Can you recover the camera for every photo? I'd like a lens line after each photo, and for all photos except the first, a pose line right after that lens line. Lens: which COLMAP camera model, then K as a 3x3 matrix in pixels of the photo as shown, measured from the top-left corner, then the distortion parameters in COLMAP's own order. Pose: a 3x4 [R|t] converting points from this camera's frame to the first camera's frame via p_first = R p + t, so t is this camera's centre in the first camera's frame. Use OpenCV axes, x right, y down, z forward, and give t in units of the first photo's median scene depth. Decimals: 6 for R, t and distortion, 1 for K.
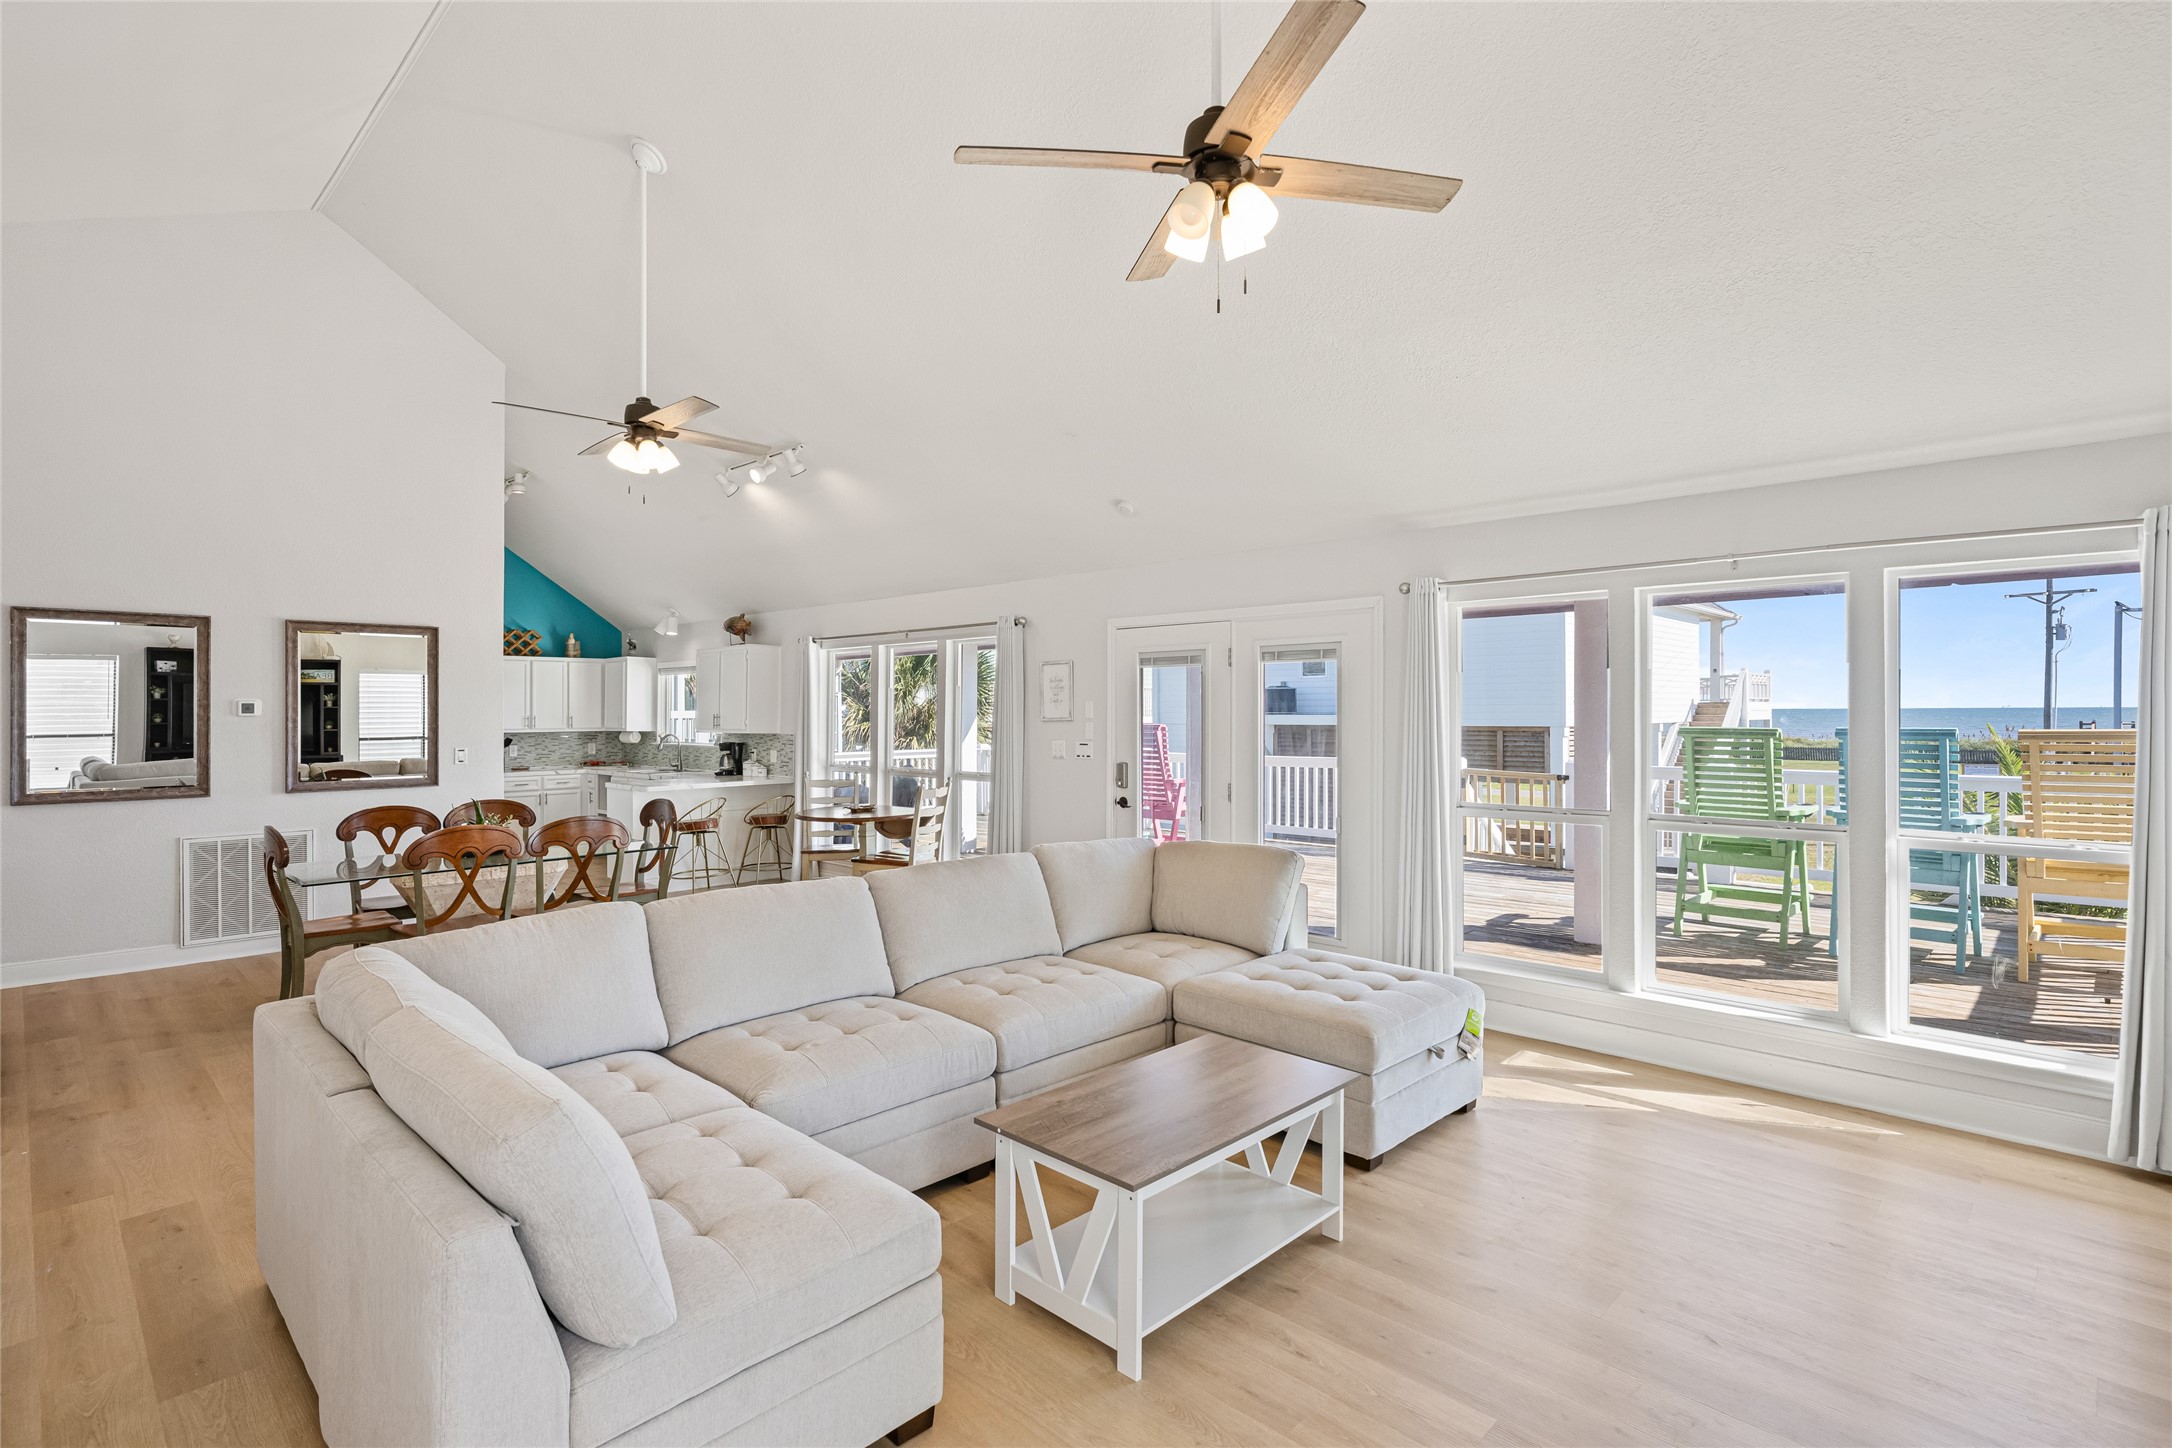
lens RADIAL K [[1038.8, 0, 1074.5], [0, 1038.8, 709.5], [0, 0, 1]] dist [0.002442, -0.002024]
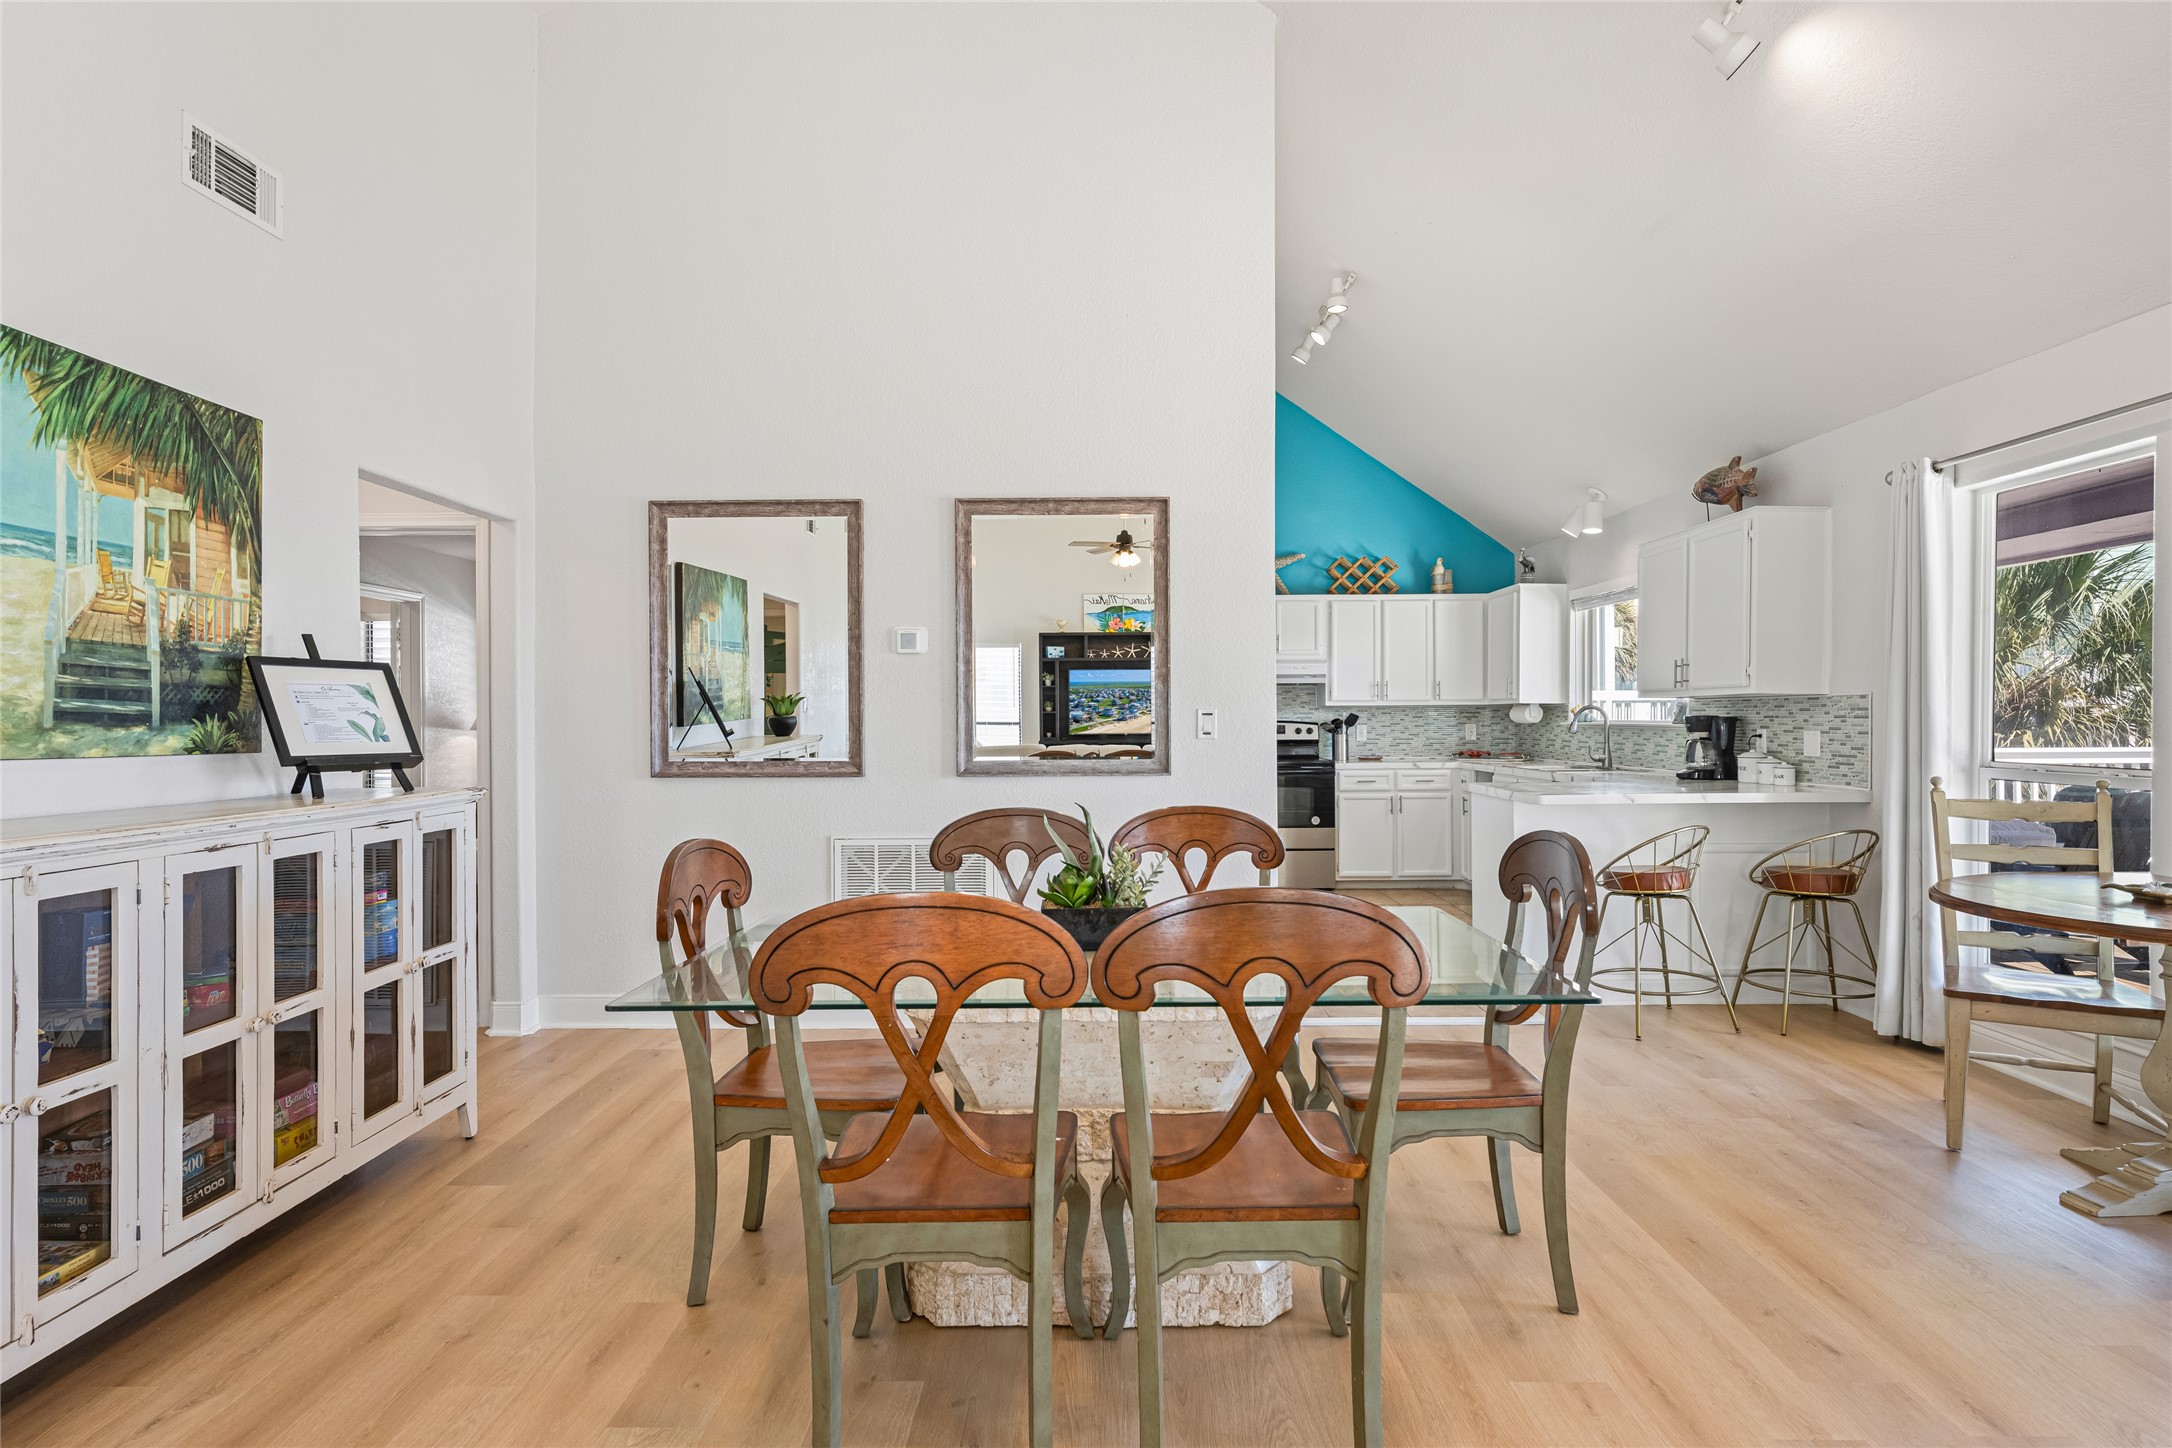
lens RADIAL K [[1103.2, 0, 1087.1], [0, 1103.2, 714.4], [0, 0, 1]] dist [0.001077, 0.001094]
pose [[0.693425, -0.001980, -0.720526, -0.151418], [0.005267, 0.999983, 0.002321, 0.028131], [0.720510, -0.005404, 0.693424, 0.400569]]
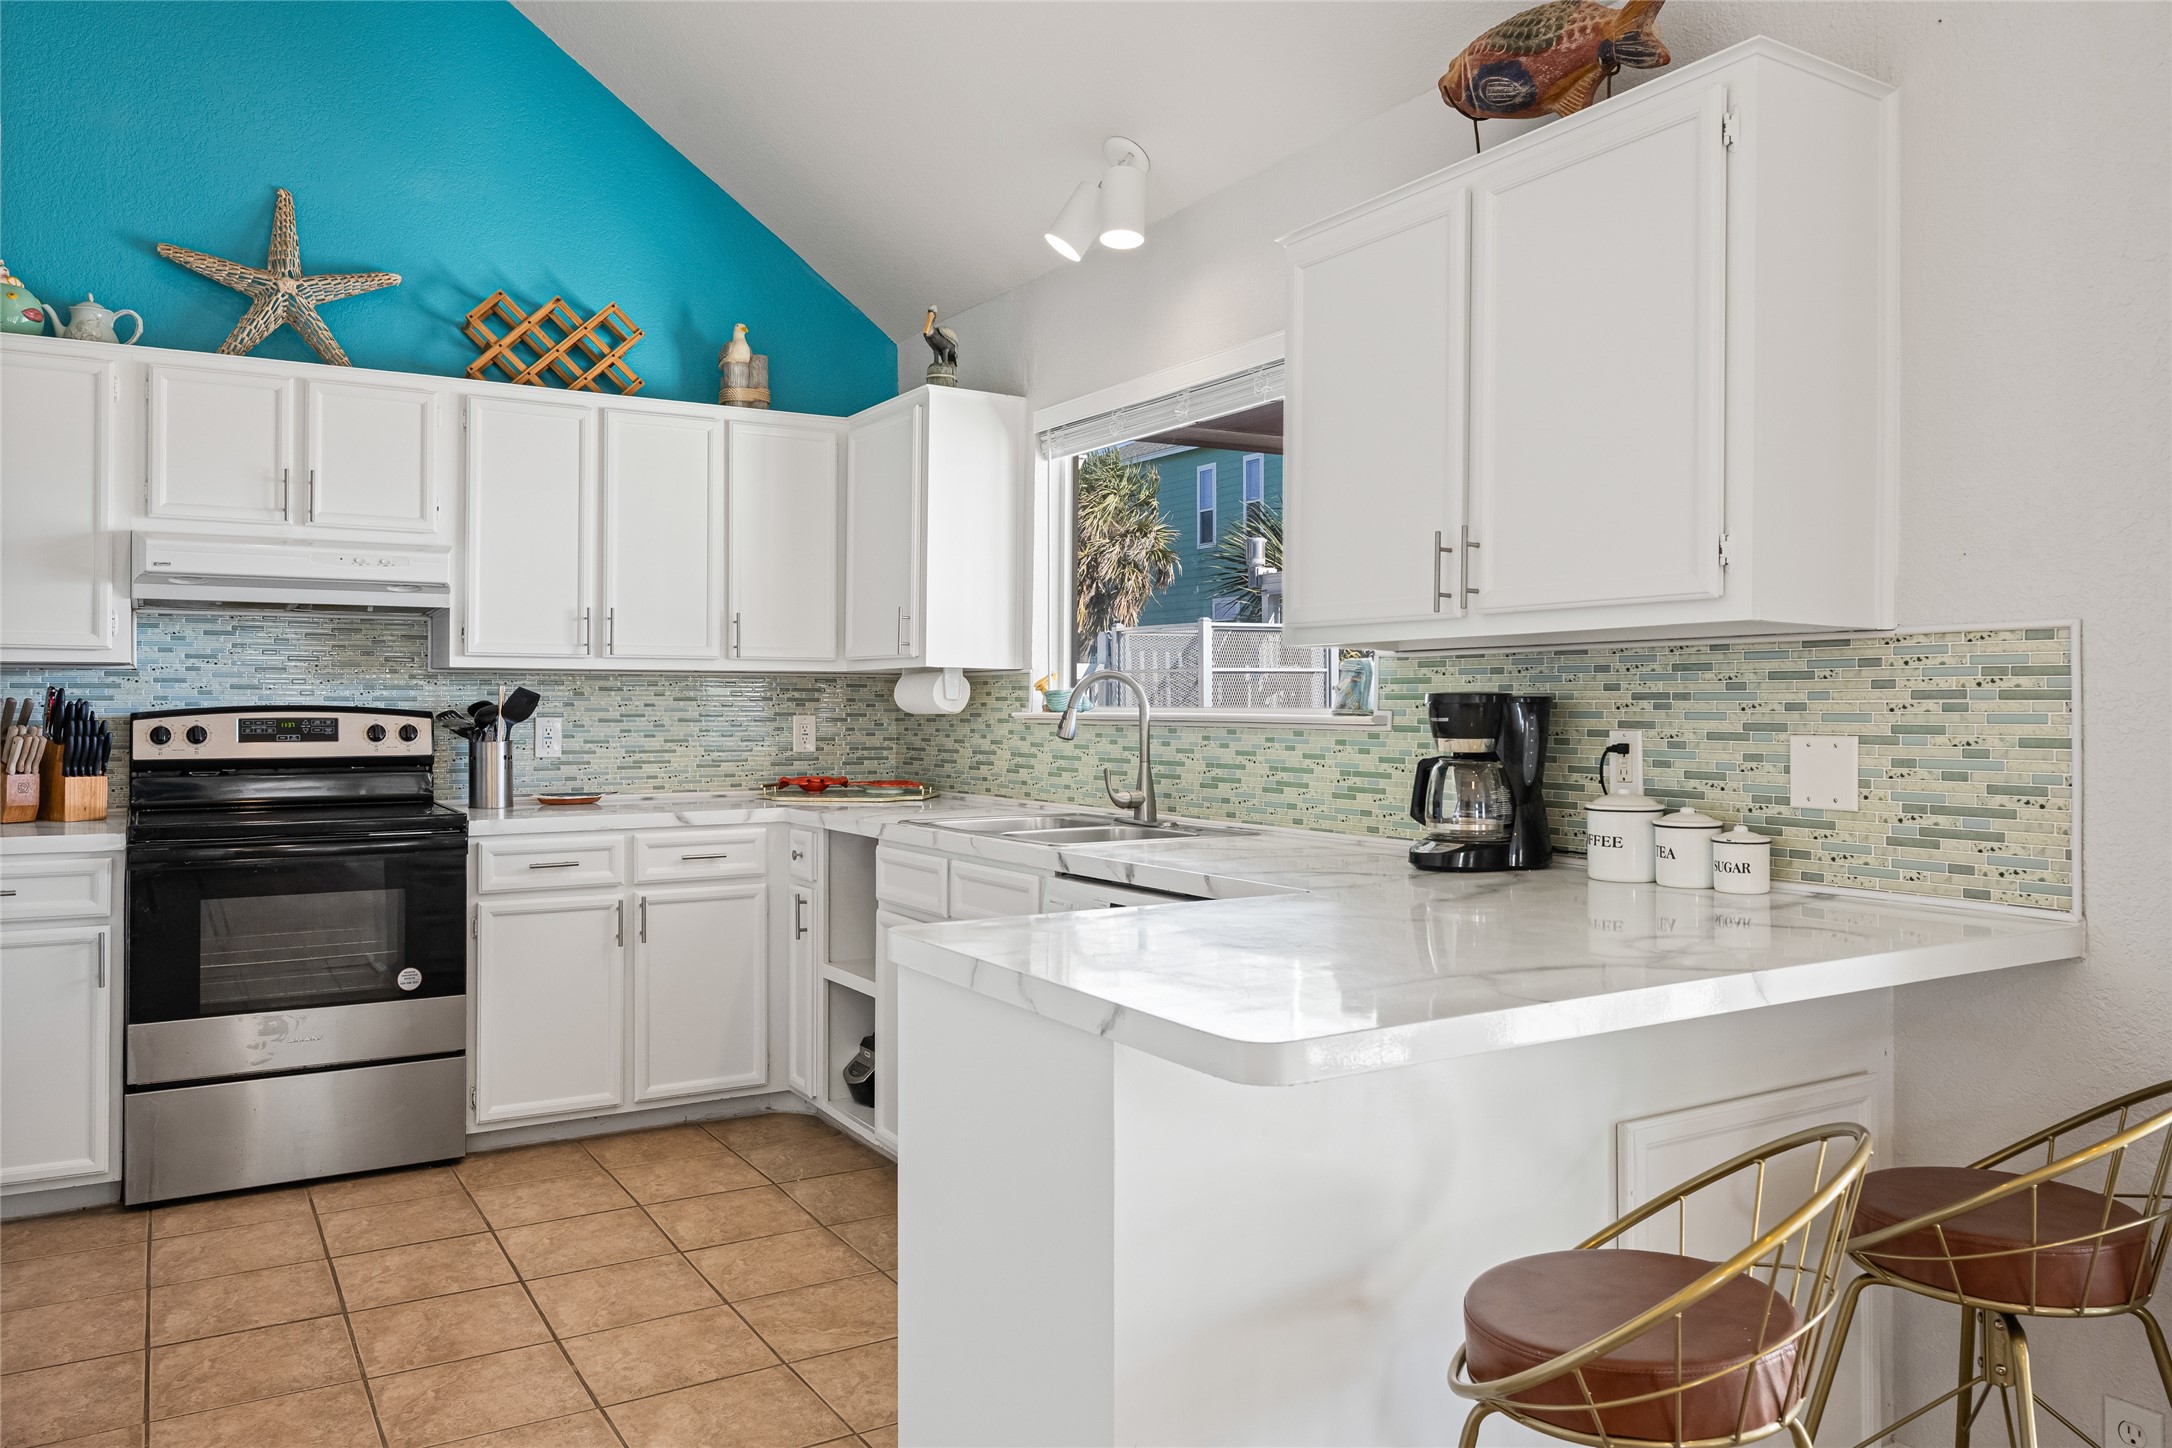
lens RADIAL K [[1562.9, 0, 1090.0], [0, 1562.9, 692.4], [0, 0, 1]] dist [0.007666, 0.002854]
pose [[0.968757, 0.001295, -0.248007, -0.330687], [-0.002038, 0.999994, -0.002738, 0.032428], [0.248002, 0.003157, 0.968754, 0.708174]]
